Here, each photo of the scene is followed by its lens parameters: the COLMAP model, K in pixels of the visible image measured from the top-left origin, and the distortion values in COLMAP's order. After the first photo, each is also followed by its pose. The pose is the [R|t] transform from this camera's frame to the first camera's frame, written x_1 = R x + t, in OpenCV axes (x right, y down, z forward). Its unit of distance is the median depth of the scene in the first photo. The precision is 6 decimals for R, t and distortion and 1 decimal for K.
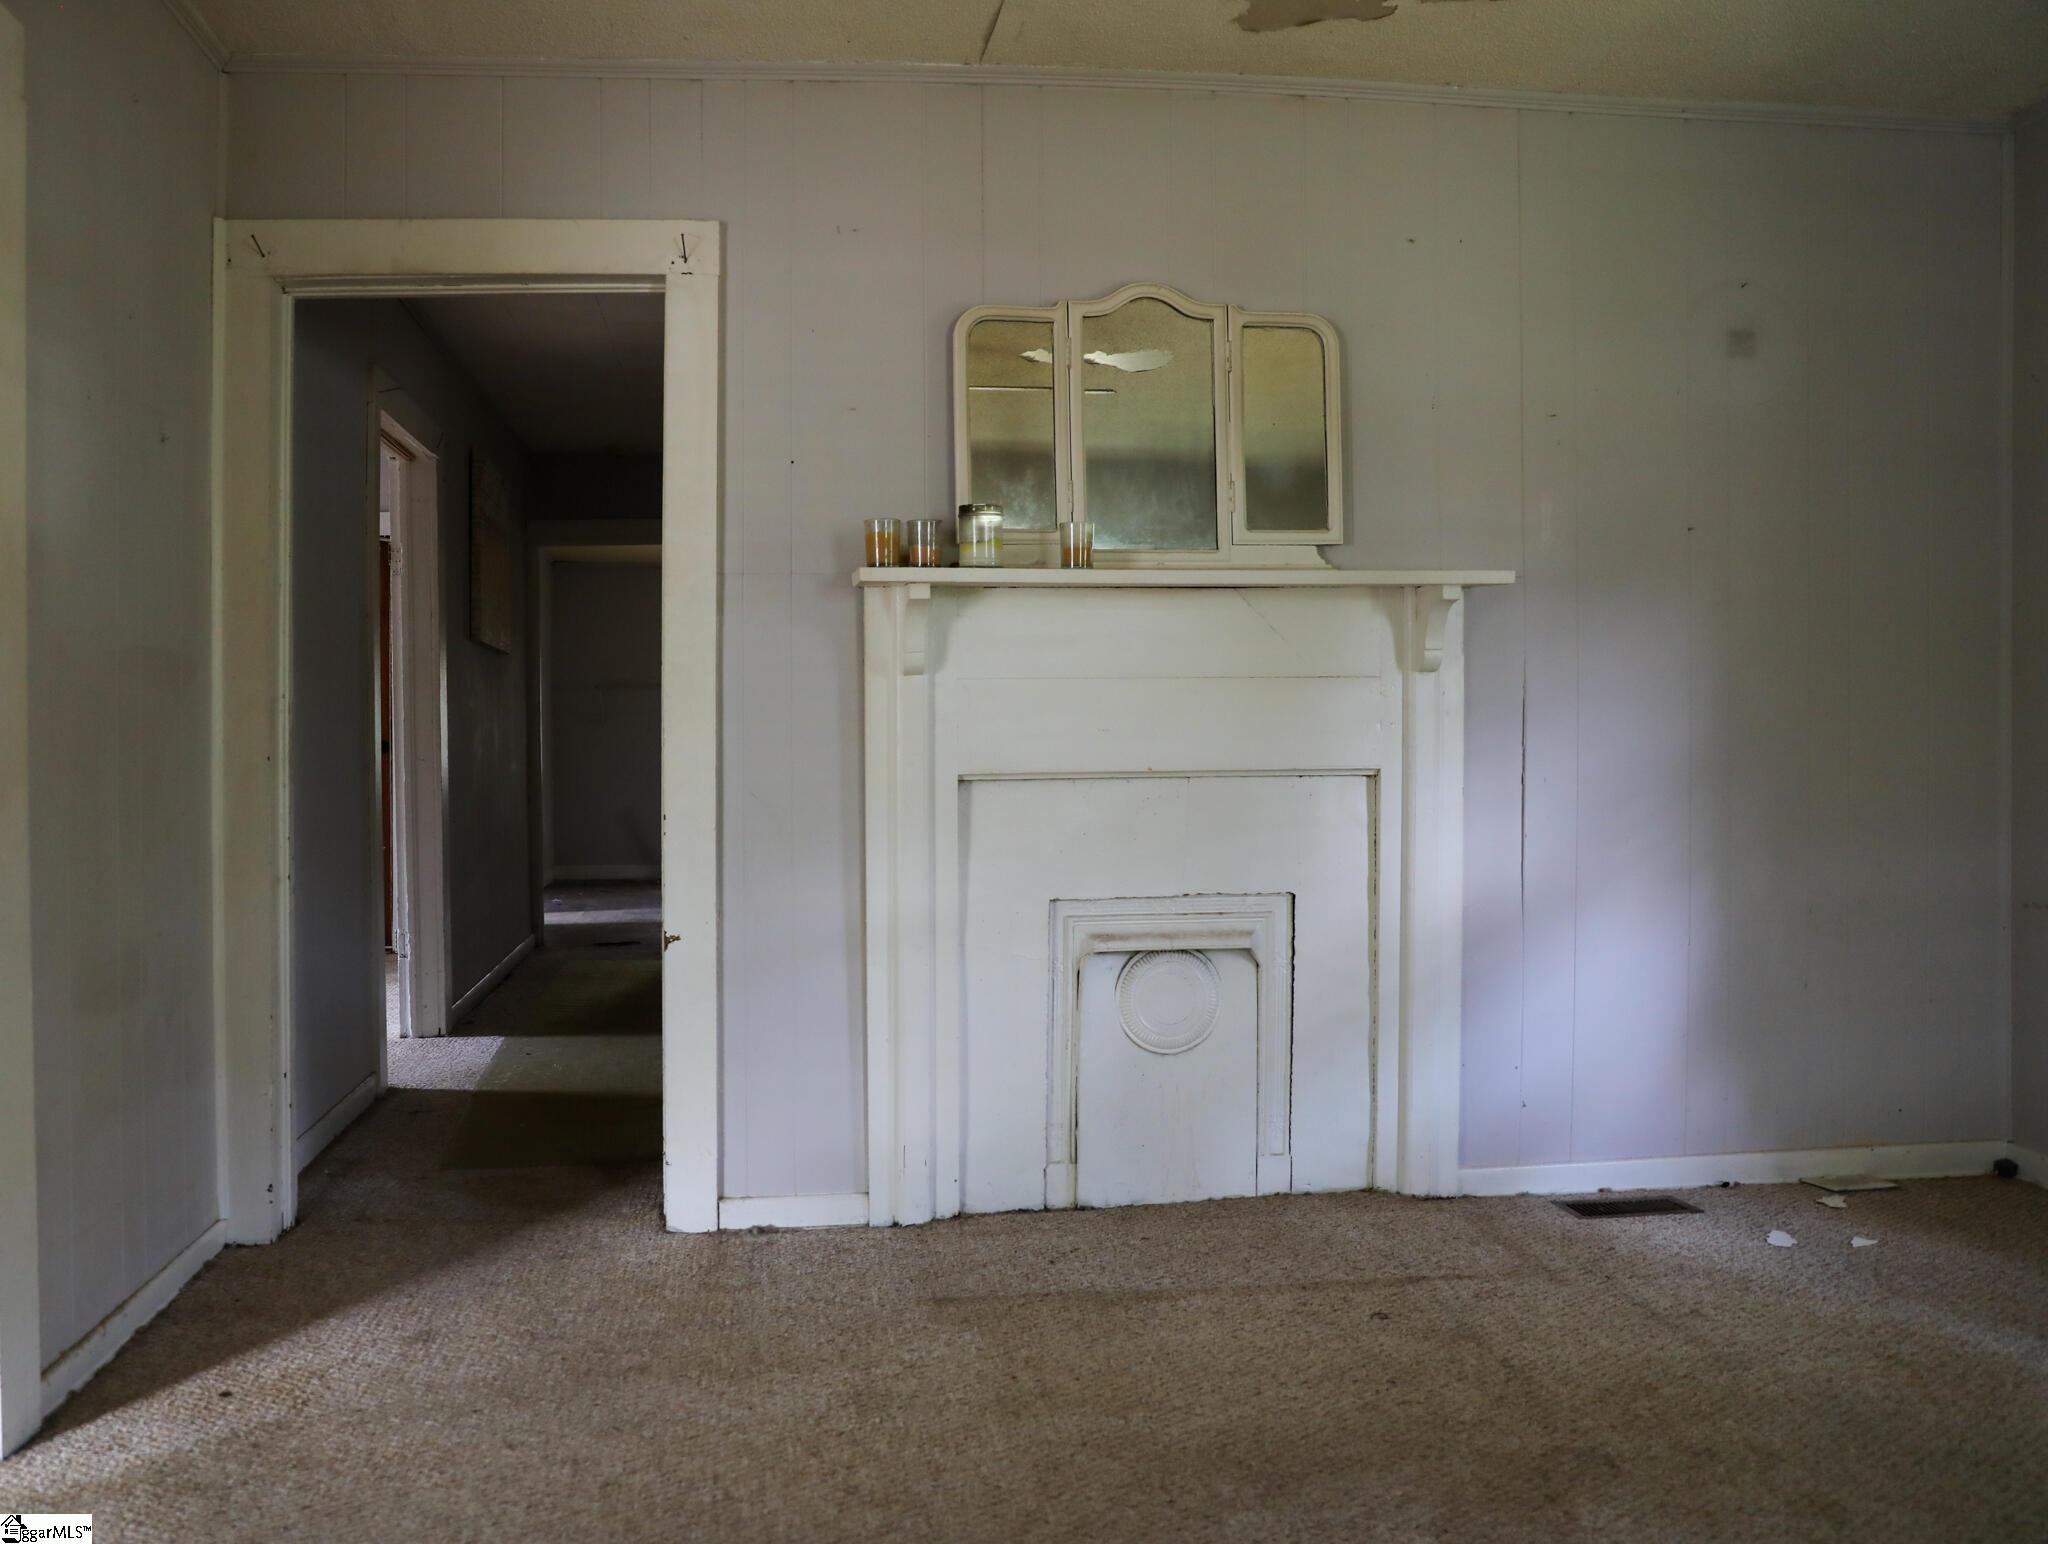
lens RADIAL K [[1608.3, 0, 1024.0], [0, 1608.3, 772.0], [0, 0, 1]] dist [-0.051730, 0.006619]
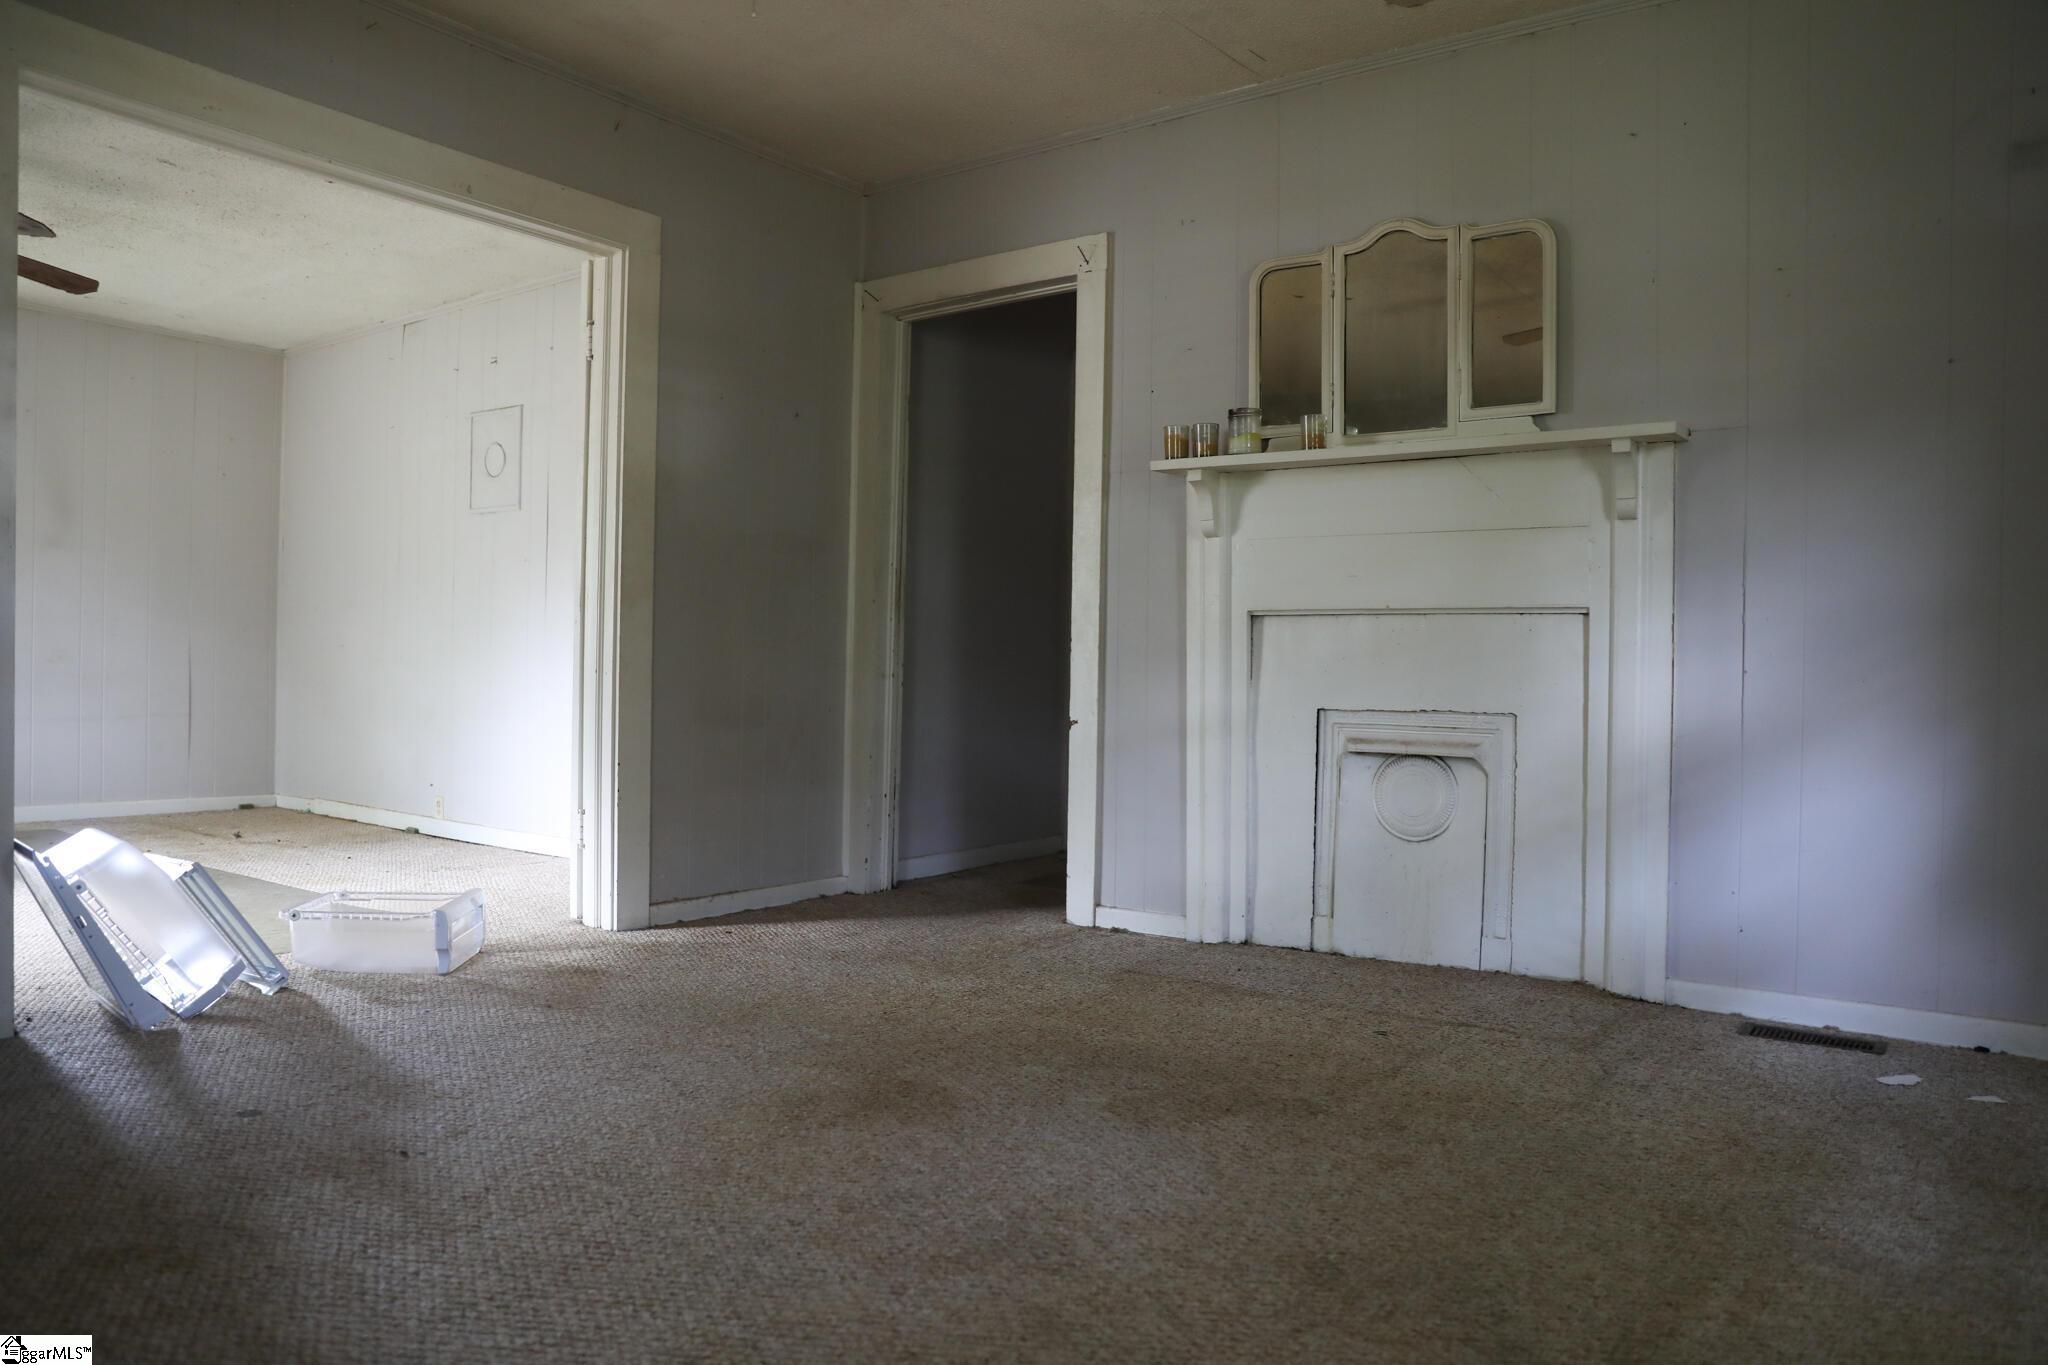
lens RADIAL K [[1391.7, 0, 1024.4], [0, 1391.7, 646.7], [0, 0, 1]] dist [-0.002190, 0.000893]
pose [[0.758326, 0.014256, -0.651719, 0.567566], [-0.034834, 0.999219, -0.018675, 0.058959], [0.650944, 0.036864, 0.758230, -0.003509]]
